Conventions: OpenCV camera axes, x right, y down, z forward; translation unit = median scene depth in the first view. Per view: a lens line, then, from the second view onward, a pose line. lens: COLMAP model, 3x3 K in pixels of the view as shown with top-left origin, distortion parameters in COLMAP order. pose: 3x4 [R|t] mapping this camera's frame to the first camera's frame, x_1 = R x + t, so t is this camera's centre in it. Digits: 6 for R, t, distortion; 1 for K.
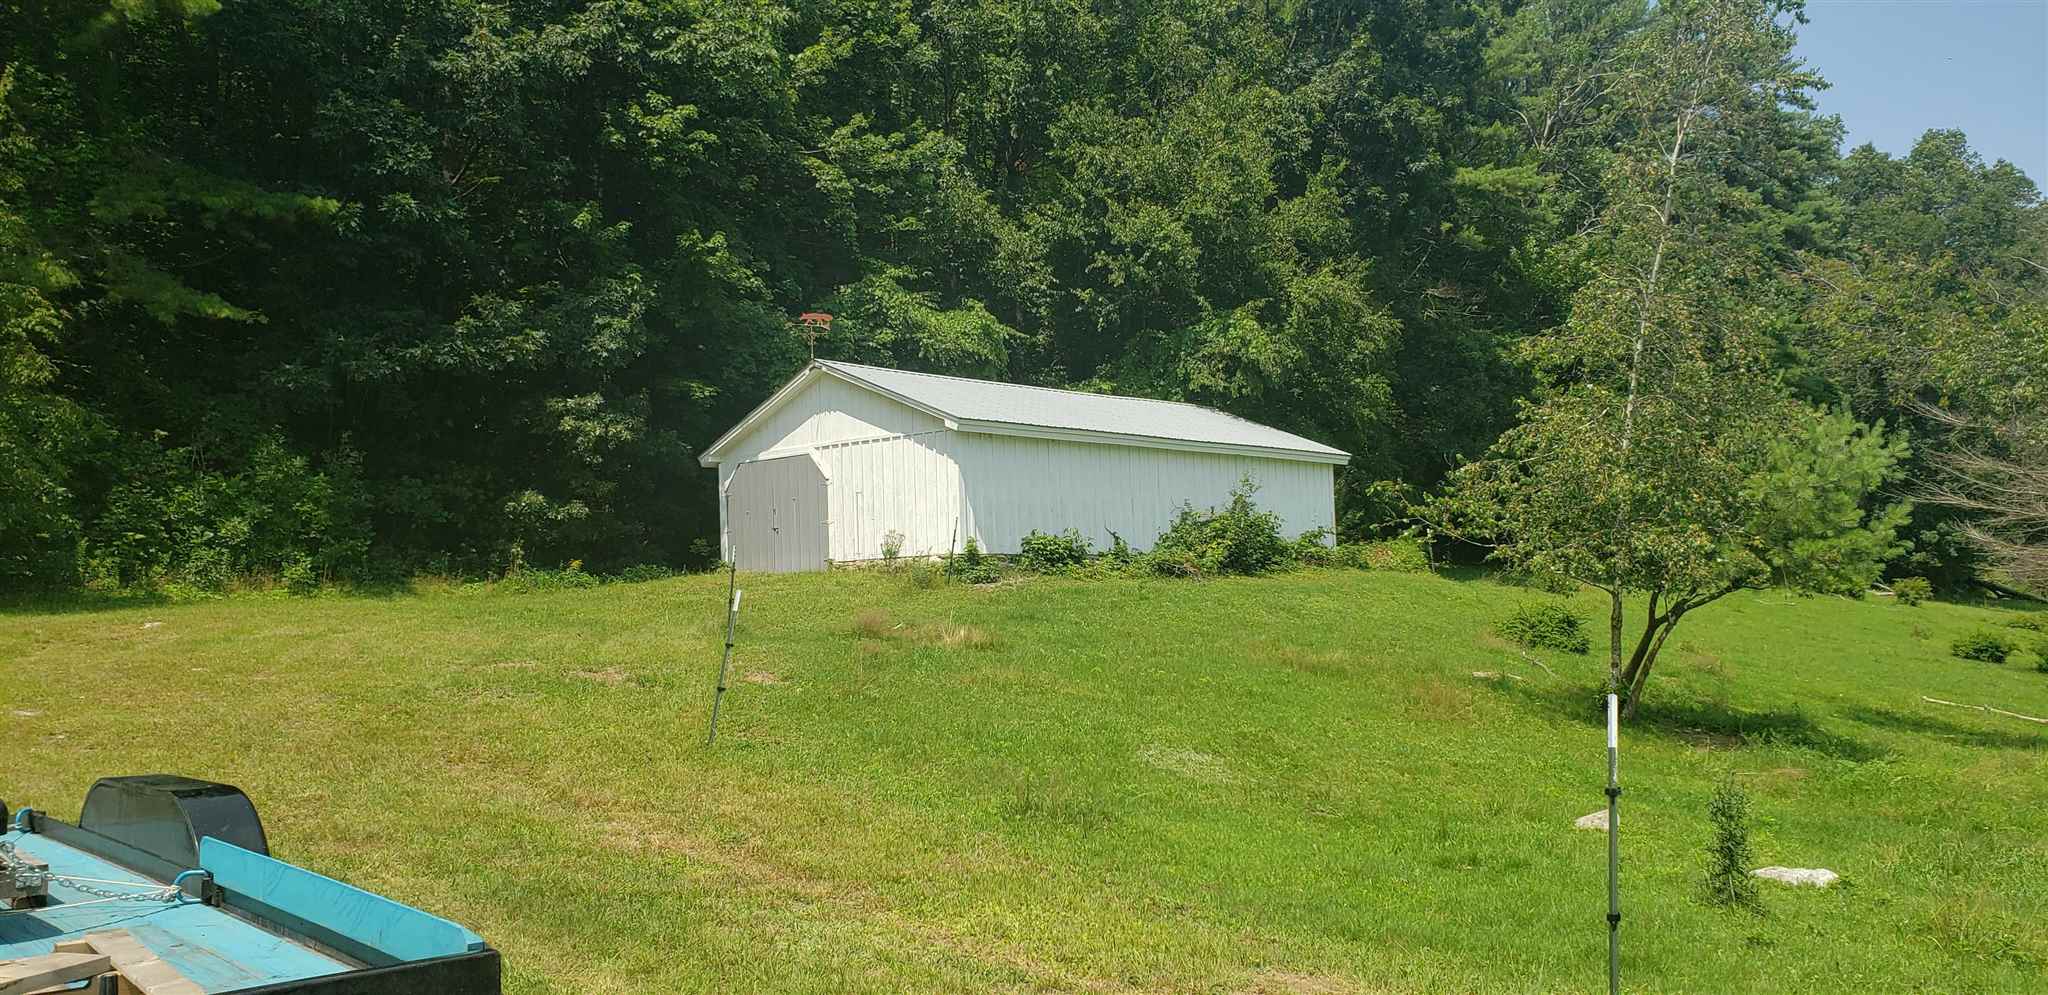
lens RADIAL K [[1601.8, 0, 1049.1], [0, 1601.8, 523.7], [0, 0, 1]] dist [0.247100, -0.001099]
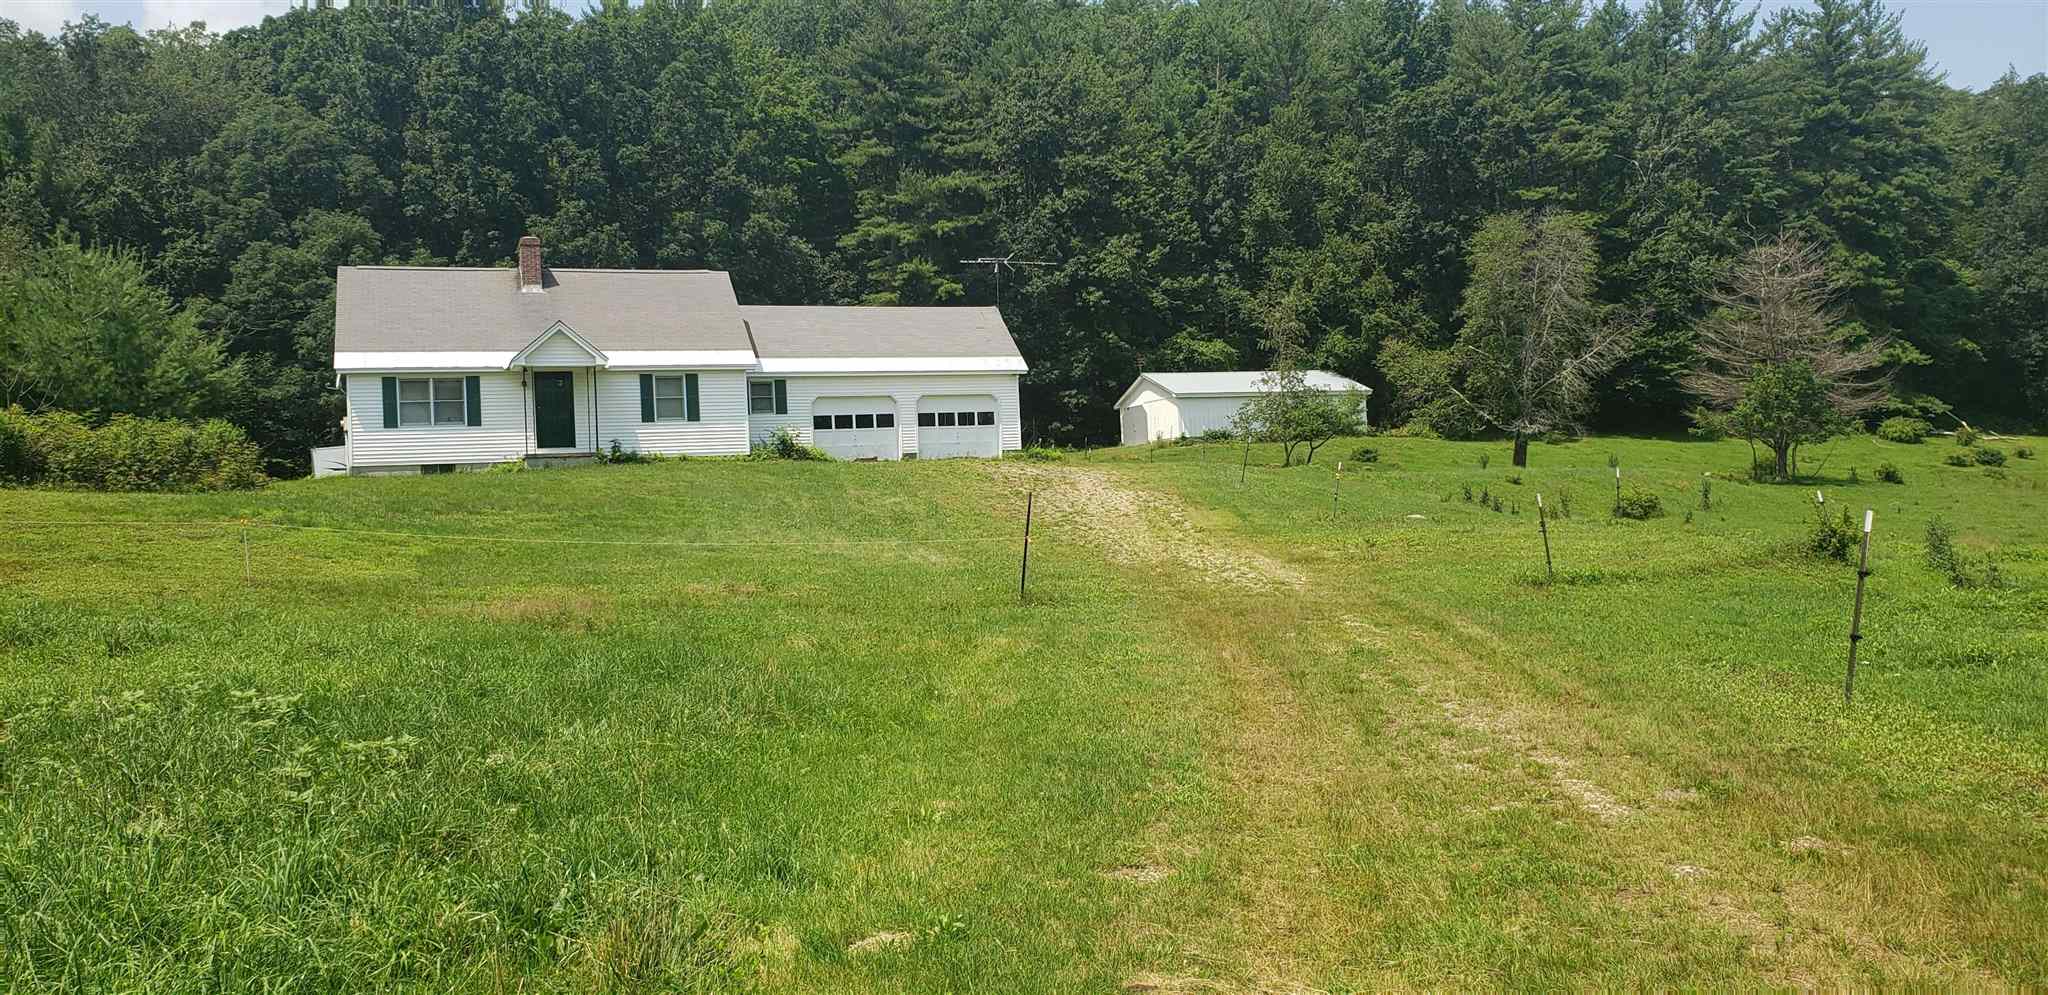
lens RADIAL K [[1582.2, 0, 1025.9], [0, 1582.2, 537.8], [0, 0, 1]] dist [0.029399, -0.000216]
pose [[0.909709, -0.014362, -0.414998, 0.740597], [0.045907, 0.996754, 0.066136, -0.002805], [0.412701, -0.079215, 0.907415, -1.492093]]
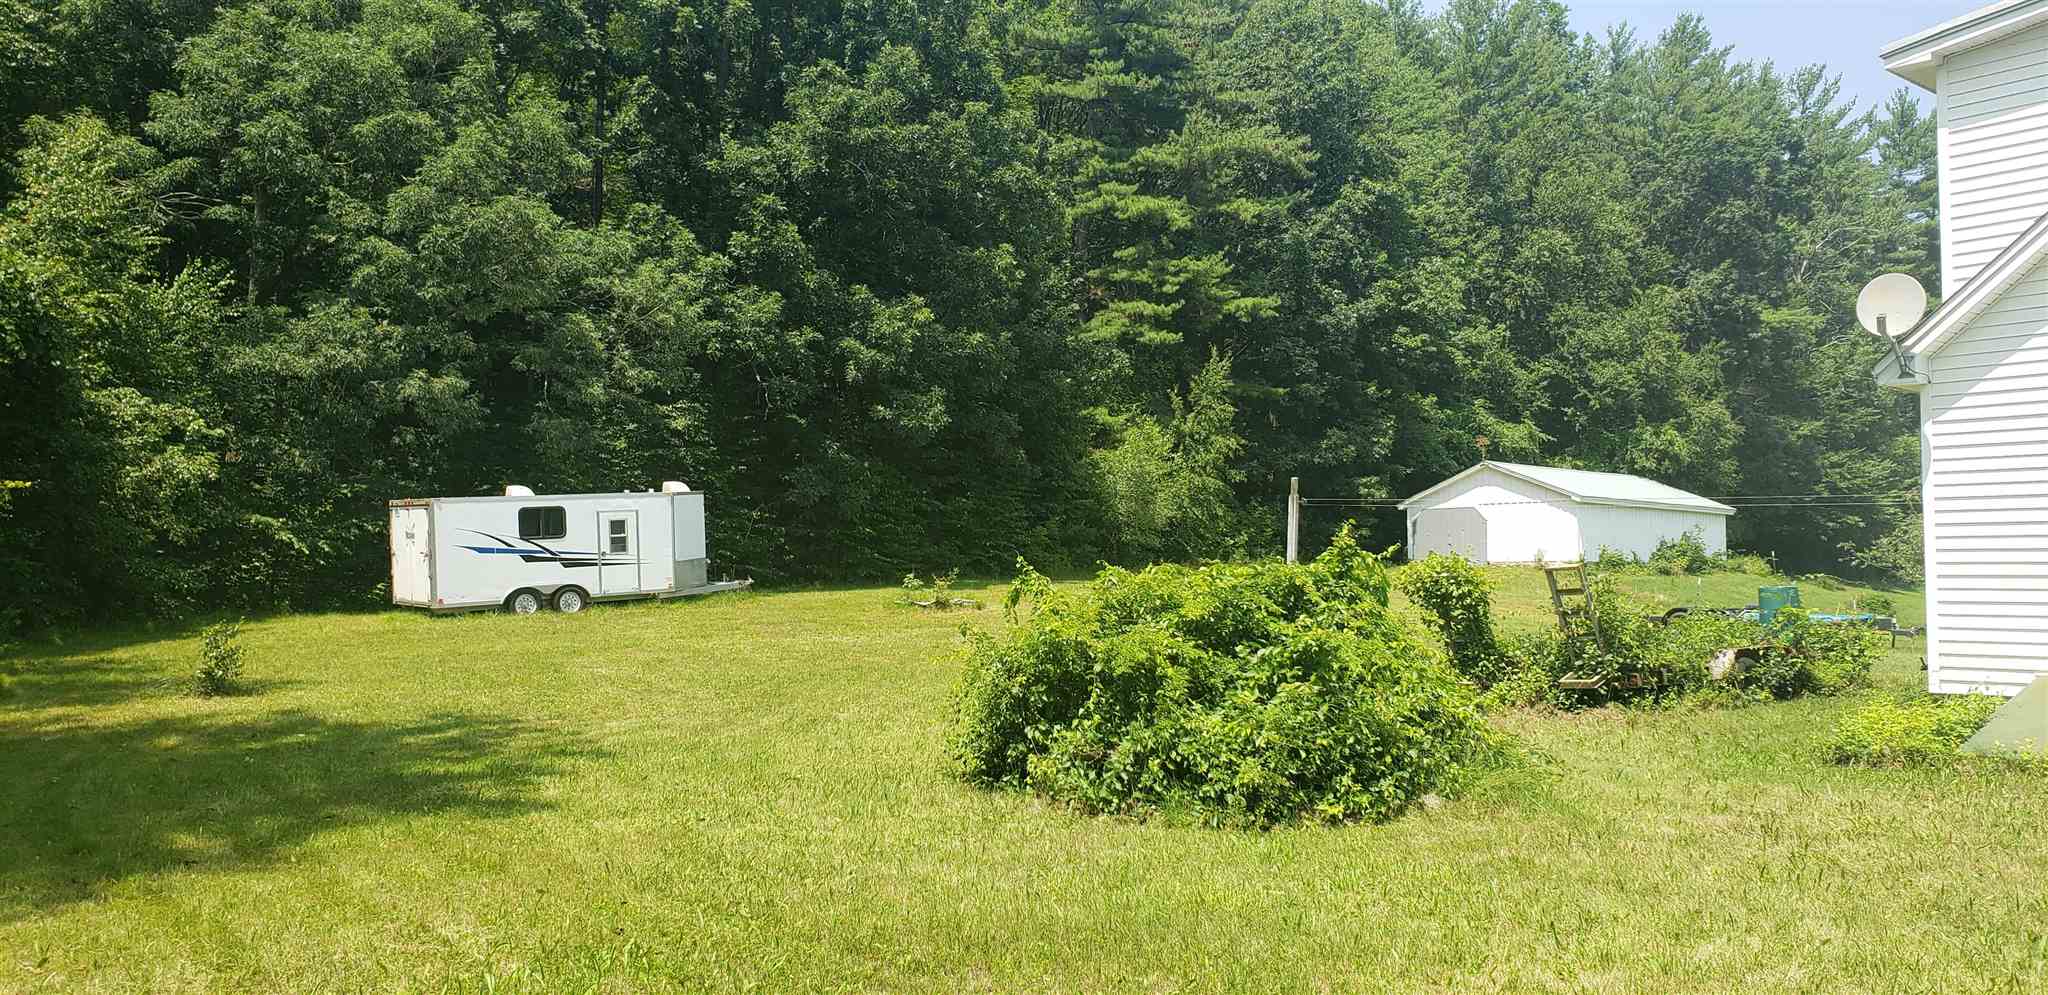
lens RADIAL K [[1582.2, 0, 1025.9], [0, 1582.2, 537.8], [0, 0, 1]] dist [0.029399, -0.000216]
pose [[0.996517, 0.029405, -0.078032, -0.483604], [-0.027701, 0.999355, 0.022830, -0.030930], [0.078653, -0.020589, 0.996689, -0.869698]]
